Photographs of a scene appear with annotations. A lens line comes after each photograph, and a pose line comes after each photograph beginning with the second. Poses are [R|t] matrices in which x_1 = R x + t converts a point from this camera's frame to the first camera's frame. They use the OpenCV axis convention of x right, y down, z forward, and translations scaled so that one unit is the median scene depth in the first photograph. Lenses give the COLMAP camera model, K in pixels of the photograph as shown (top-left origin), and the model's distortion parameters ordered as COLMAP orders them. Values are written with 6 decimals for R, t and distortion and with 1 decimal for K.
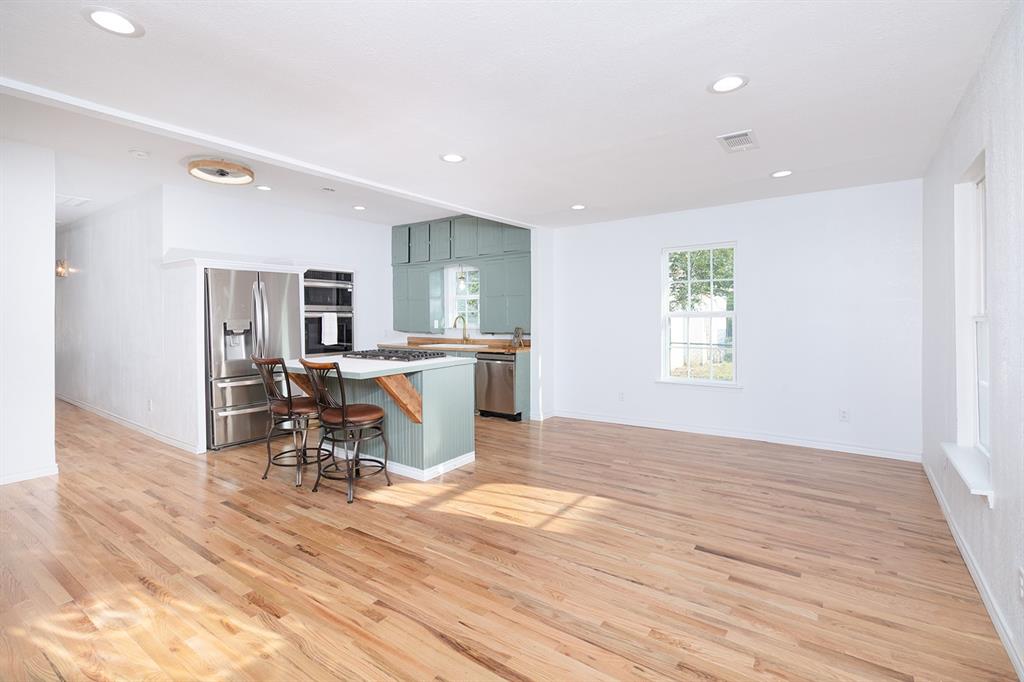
lens RADIAL K [[475.4, 0, 510.1], [0, 475.4, 316.8], [0, 0, 1]] dist [0.000407, 0.000486]
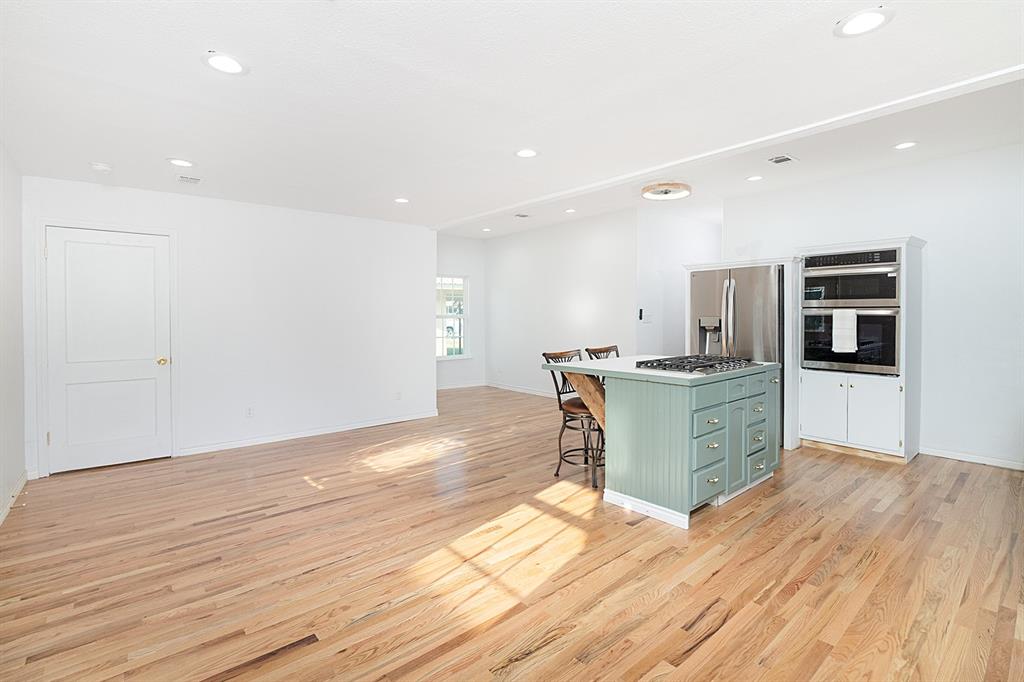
lens RADIAL K [[475.4, 0, 510.1], [0, 475.4, 316.8], [0, 0, 1]] dist [0.000407, 0.000486]
pose [[-0.249969, 0.009473, -0.968208, 0.833653], [0.003909, 0.999954, 0.008775, -0.008604], [0.968246, -0.001591, -0.249994, 1.208394]]
